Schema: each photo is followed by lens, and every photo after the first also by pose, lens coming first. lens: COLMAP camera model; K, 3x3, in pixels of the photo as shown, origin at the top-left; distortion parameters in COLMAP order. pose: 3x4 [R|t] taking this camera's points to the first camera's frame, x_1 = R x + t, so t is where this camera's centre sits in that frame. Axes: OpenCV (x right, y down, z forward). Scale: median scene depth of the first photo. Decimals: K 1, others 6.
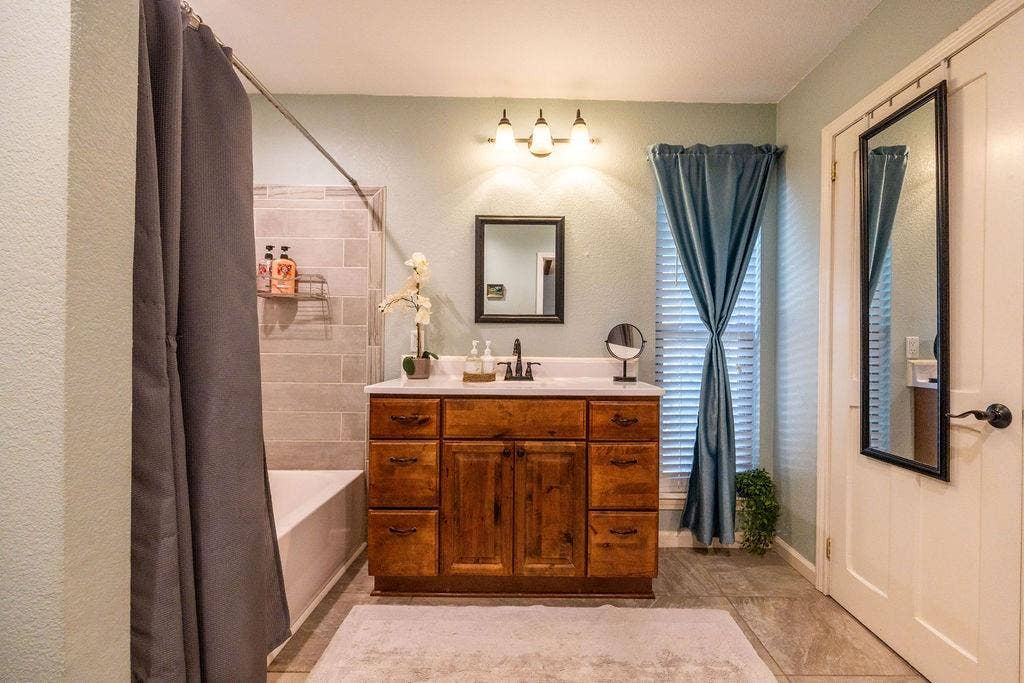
lens RADIAL K [[426.0, 0, 528.5], [0, 426.0, 343.2], [0, 0, 1]] dist [-0.000017, 0.000095]
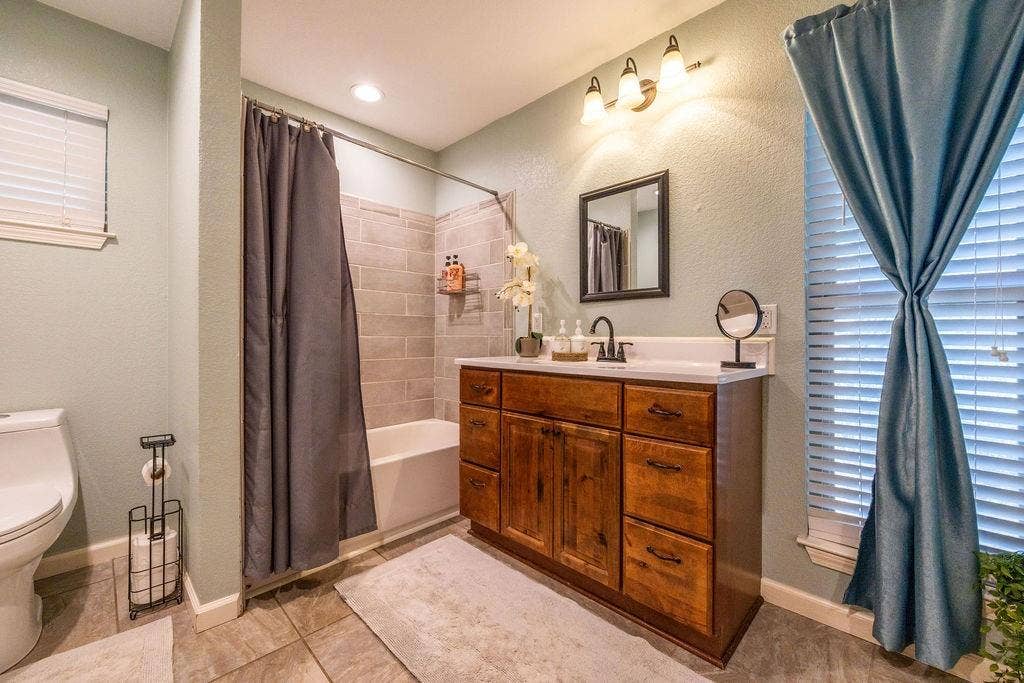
lens RADIAL K [[406.1, 0, 509.0], [0, 406.1, 334.4], [0, 0, 1]] dist [-0.000682, 0.000177]
pose [[0.709540, -0.011942, -0.704564, 0.445320], [0.007492, 0.999928, -0.009404, 0.035136], [0.704625, 0.001394, 0.709578, 0.221996]]
